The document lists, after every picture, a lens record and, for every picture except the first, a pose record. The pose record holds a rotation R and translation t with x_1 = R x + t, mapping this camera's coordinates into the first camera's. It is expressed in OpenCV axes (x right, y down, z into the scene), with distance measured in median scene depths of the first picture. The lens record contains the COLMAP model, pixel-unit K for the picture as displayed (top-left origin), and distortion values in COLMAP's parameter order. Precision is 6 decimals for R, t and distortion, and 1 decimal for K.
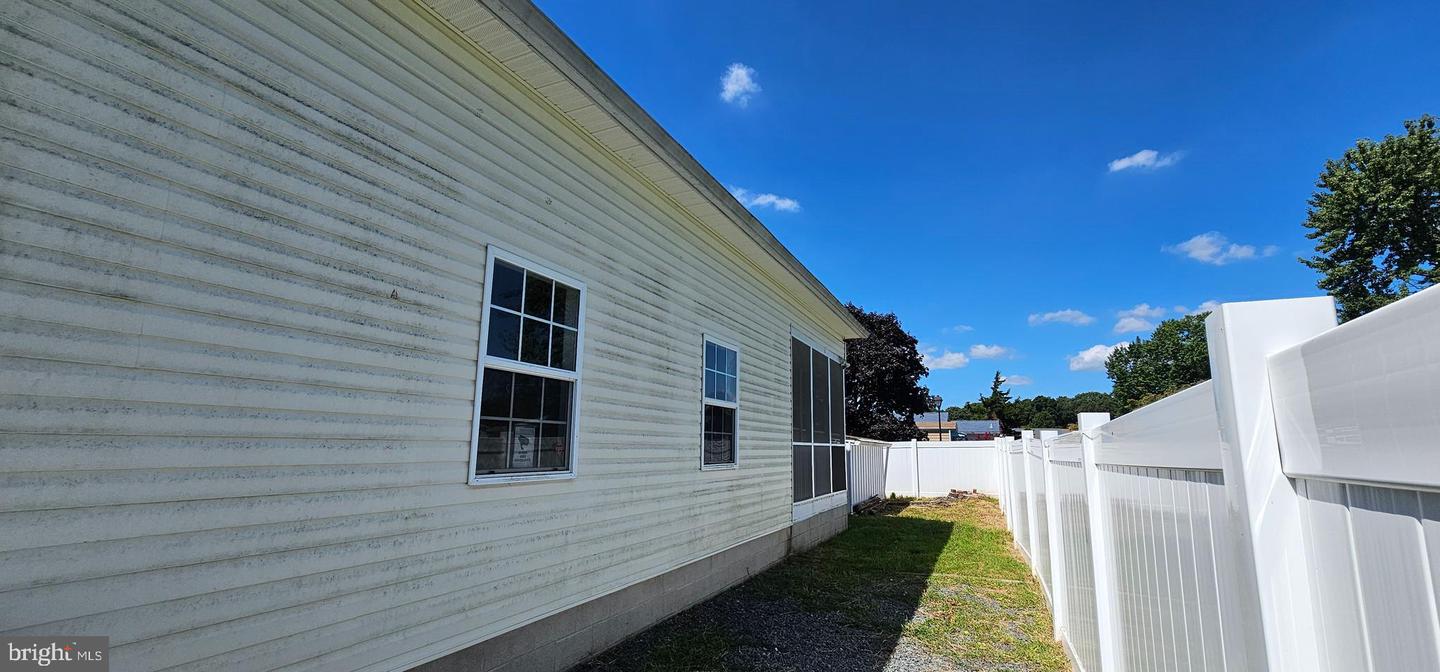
lens RADIAL K [[585.3, 0, 718.2], [0, 585.3, 347.9], [0, 0, 1]] dist [-0.001773, -0.000119]
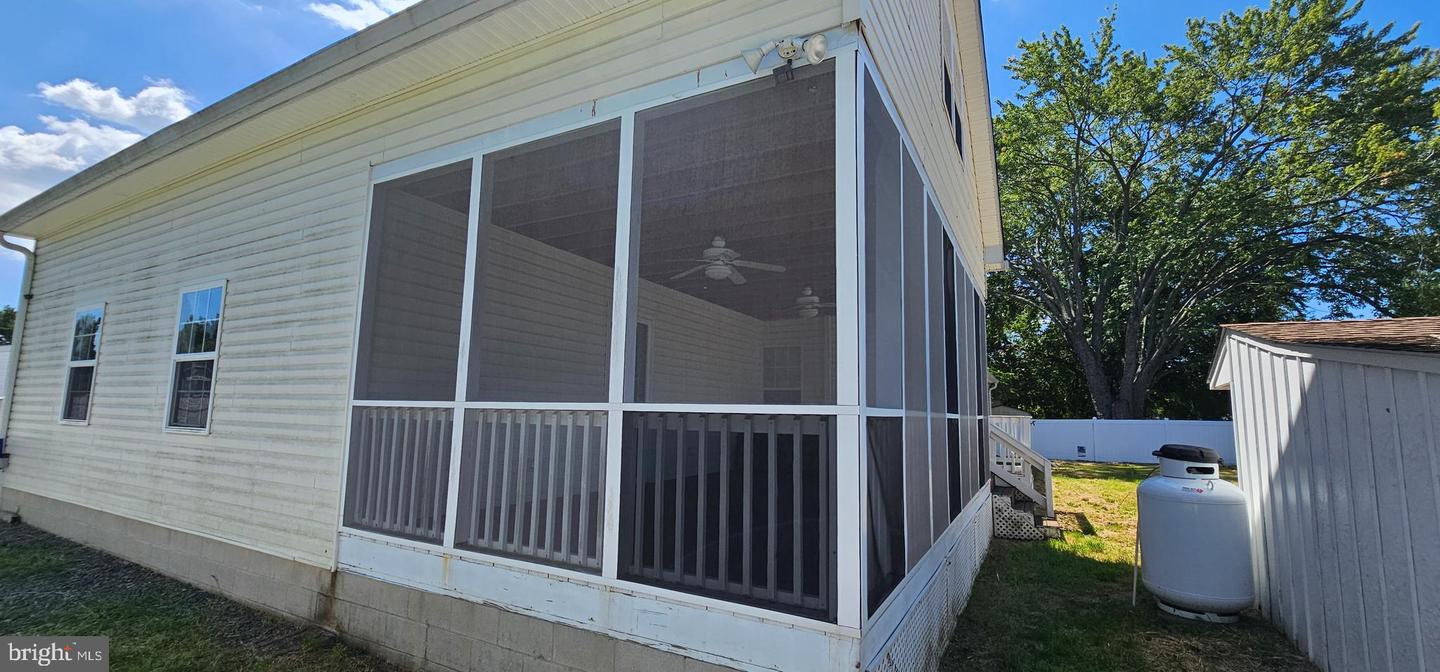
lens RADIAL K [[585.3, 0, 718.2], [0, 585.3, 347.9], [0, 0, 1]] dist [-0.001773, -0.000119]
pose [[-0.059020, -0.139194, -0.988505, 0.788862], [0.138643, 0.979491, -0.146203, 0.306257], [0.988582, -0.145678, -0.038511, 1.753953]]
